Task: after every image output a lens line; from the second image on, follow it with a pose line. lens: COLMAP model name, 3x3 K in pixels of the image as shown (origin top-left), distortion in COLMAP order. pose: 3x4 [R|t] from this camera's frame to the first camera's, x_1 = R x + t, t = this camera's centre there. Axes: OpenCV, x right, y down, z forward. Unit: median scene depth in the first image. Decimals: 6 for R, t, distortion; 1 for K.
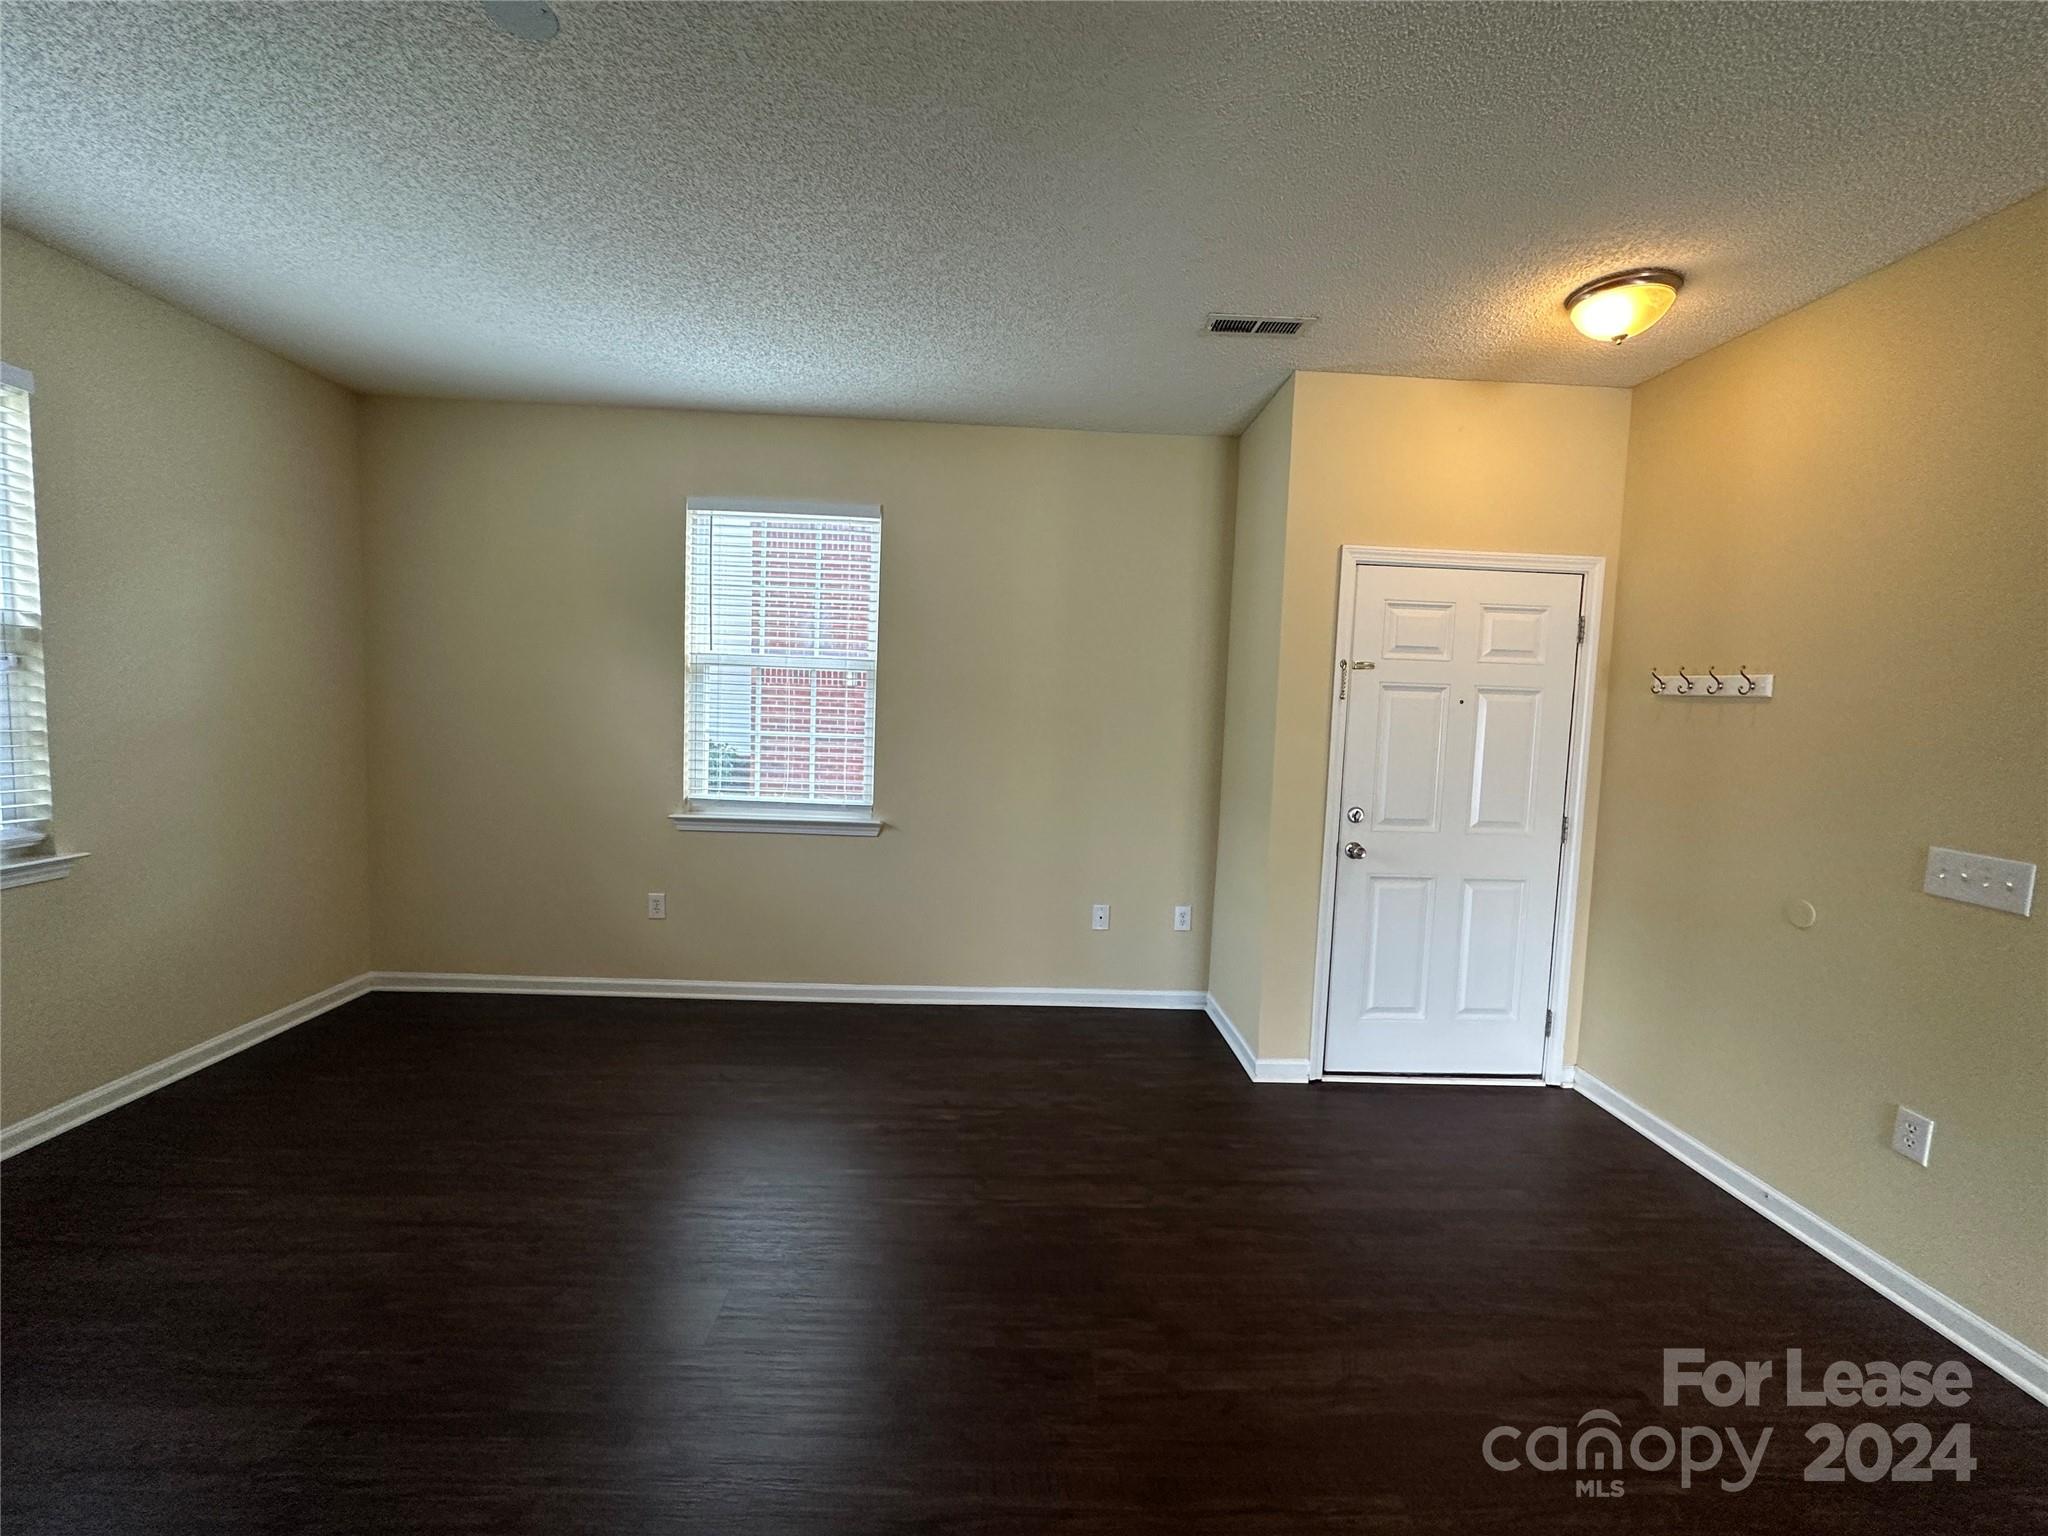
lens RADIAL K [[819.1, 0, 1025.9], [0, 819.1, 766.8], [0, 0, 1]] dist [-0.004471, 0.001084]
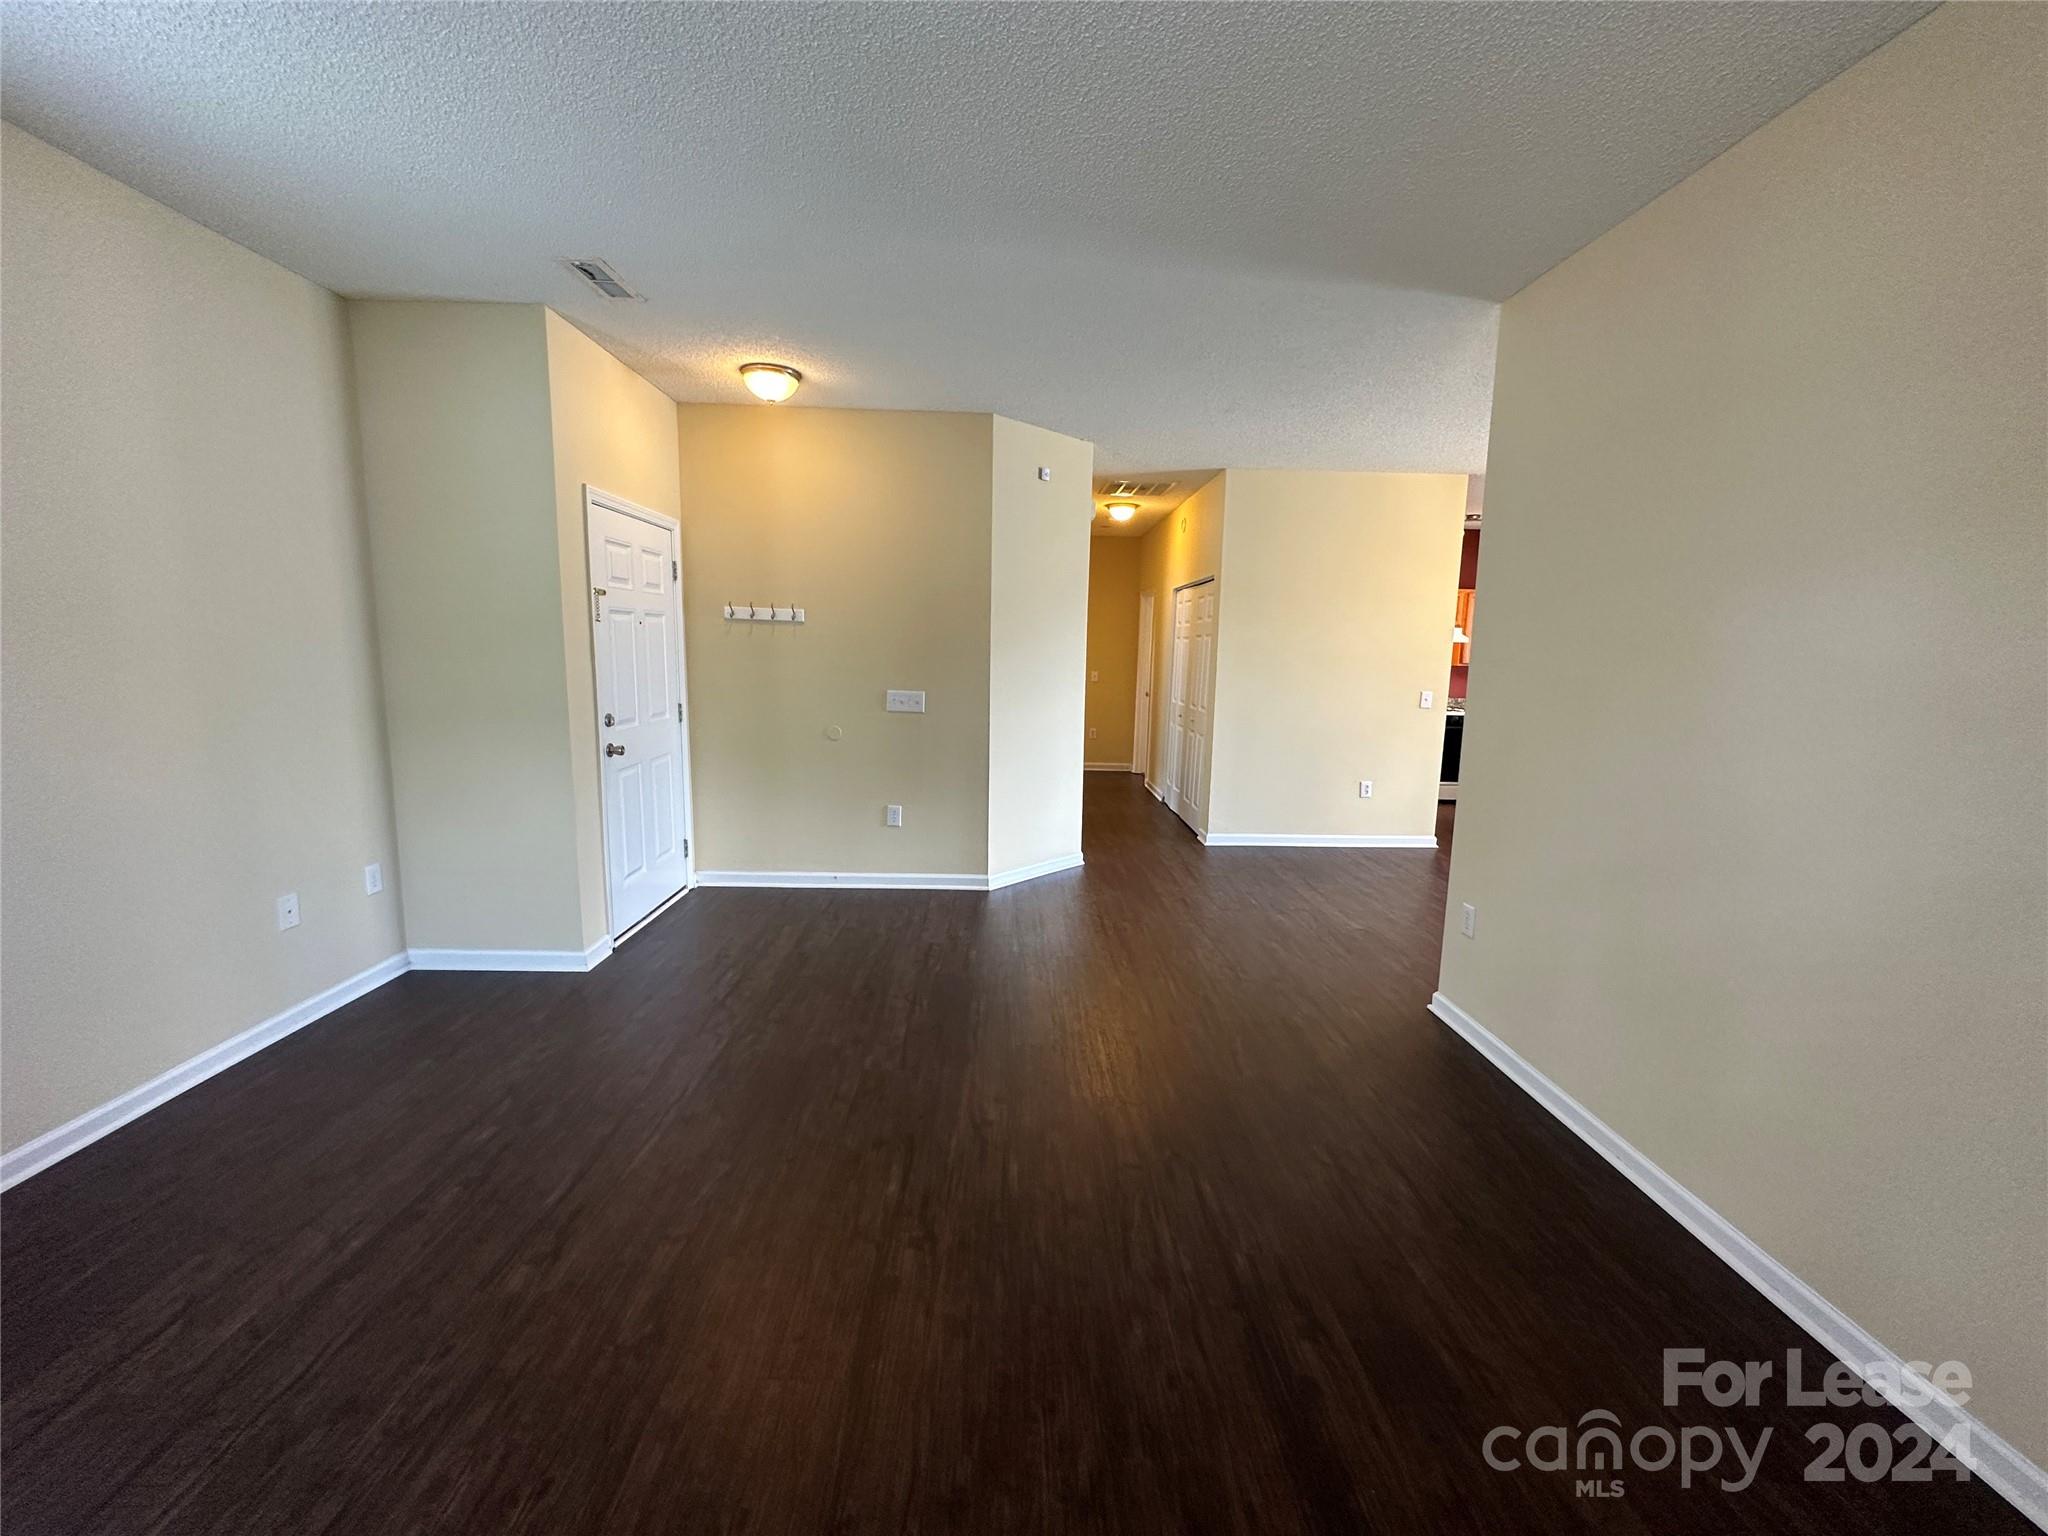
lens RADIAL K [[819.1, 0, 1026.8], [0, 819.1, 769.0], [0, 0, 1]] dist [-0.004471, 0.001084]
pose [[0.002702, -0.180450, 0.983580, -0.771515], [0.057651, 0.981976, 0.179997, -0.049649], [-0.998333, 0.056218, 0.013056, 0.383631]]
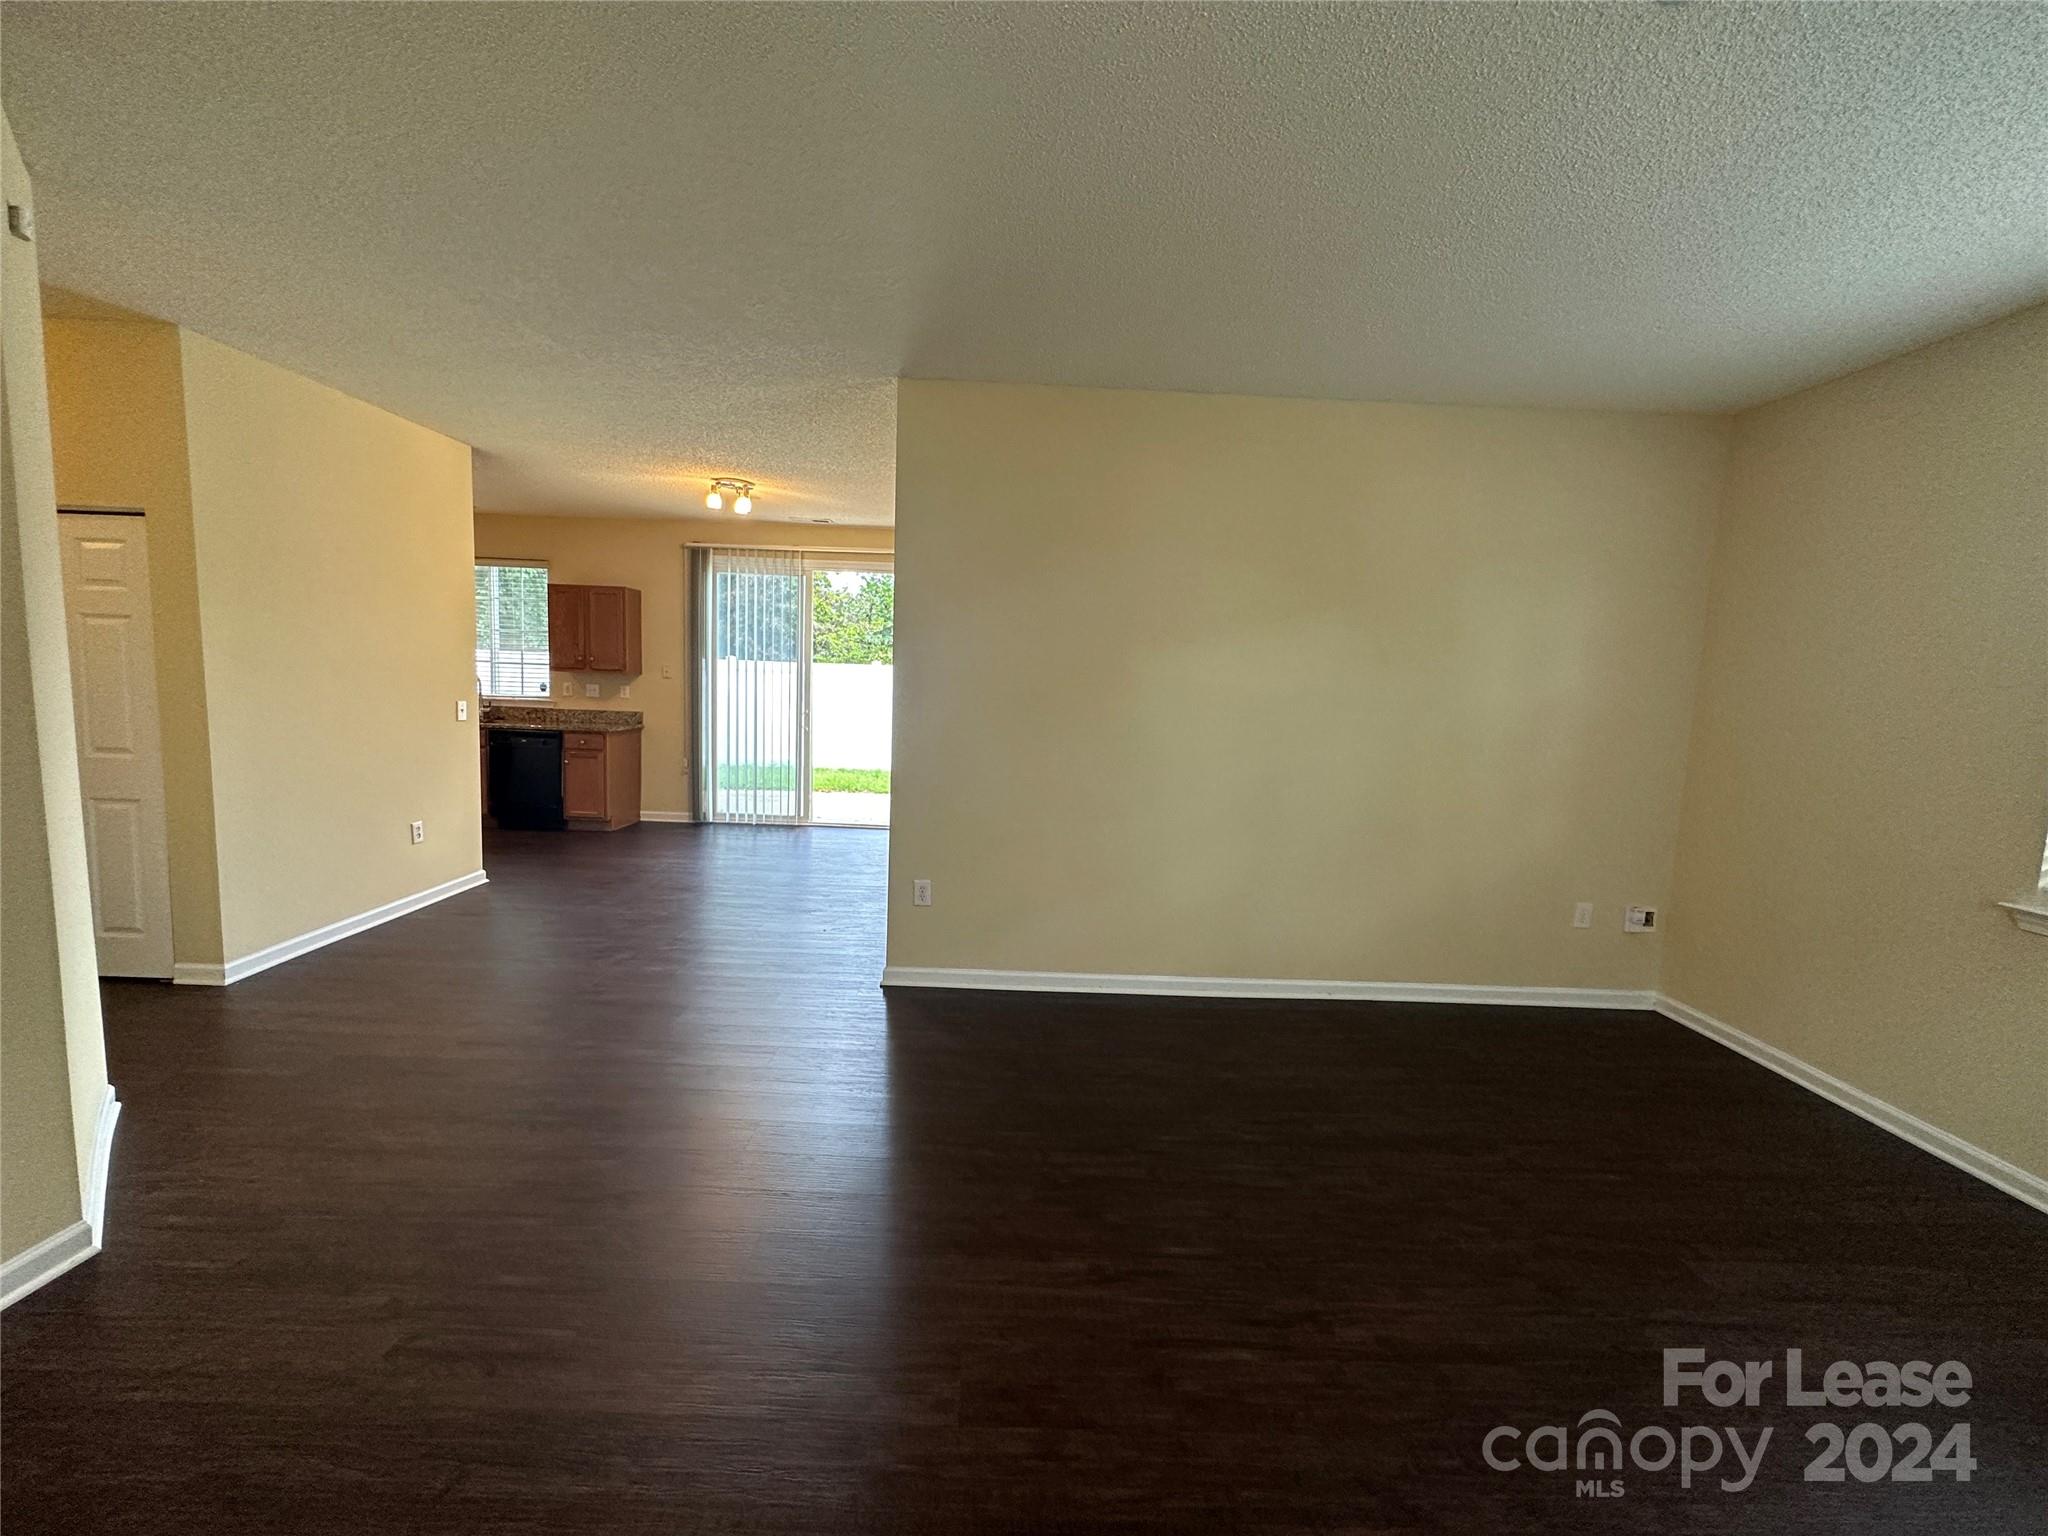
lens RADIAL K [[819.1, 0, 1023.0], [0, 819.1, 776.2], [0, 0, 1]] dist [-0.004471, 0.001084]
pose [[-0.996540, -0.083070, 0.002711, 0.033912], [-0.080959, 0.977560, 0.194479, -0.082673], [-0.018806, 0.193587, -0.980903, 1.016189]]
